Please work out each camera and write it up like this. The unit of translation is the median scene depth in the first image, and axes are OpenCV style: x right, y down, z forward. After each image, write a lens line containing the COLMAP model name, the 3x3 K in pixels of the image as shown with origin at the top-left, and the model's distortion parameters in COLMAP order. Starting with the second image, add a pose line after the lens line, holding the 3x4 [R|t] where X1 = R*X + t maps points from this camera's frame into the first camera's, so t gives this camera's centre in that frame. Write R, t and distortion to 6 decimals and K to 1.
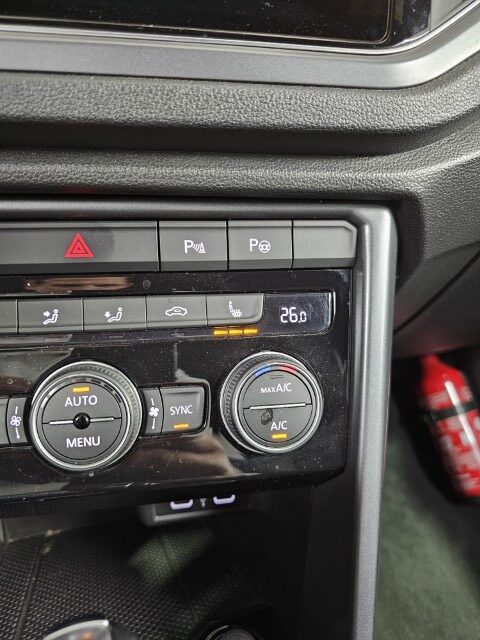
lens RADIAL K [[429.0, 0, 240.0], [0, 429.0, 320.0], [0, 0, 1]] dist [-0.004035, -0.001994]
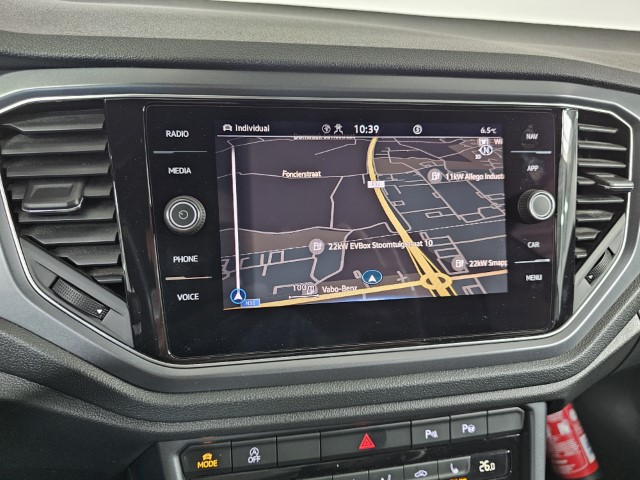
lens RADIAL K [[429.9, 0, 320.0], [0, 429.9, 240.0], [0, 0, 1]] dist [-0.004185, -0.003131]
pose [[0.999882, -0.012155, 0.009403, -0.513786], [0.012313, 0.999781, -0.016904, -0.849715], [-0.009196, 0.017017, 0.999813, -0.629245]]
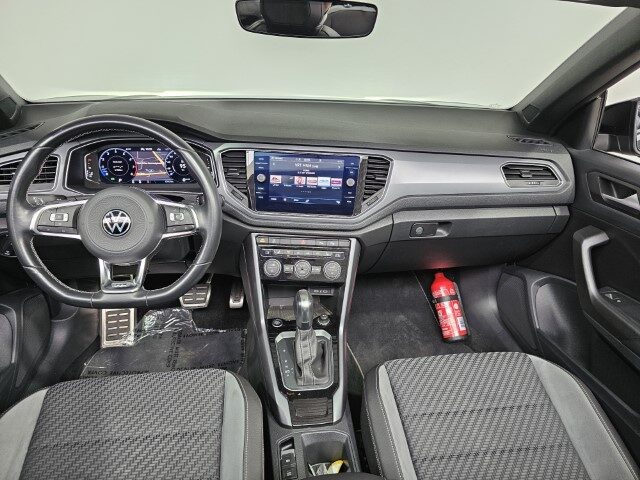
lens RADIAL K [[429.0, 0, 320.0], [0, 429.0, 240.0], [0, 0, 1]] dist [-0.004035, -0.001994]
pose [[0.980758, 0.076032, -0.179815, 0.915731], [-0.074395, 0.997103, 0.015839, -0.293821], [0.180499, -0.002157, 0.983573, -4.722393]]
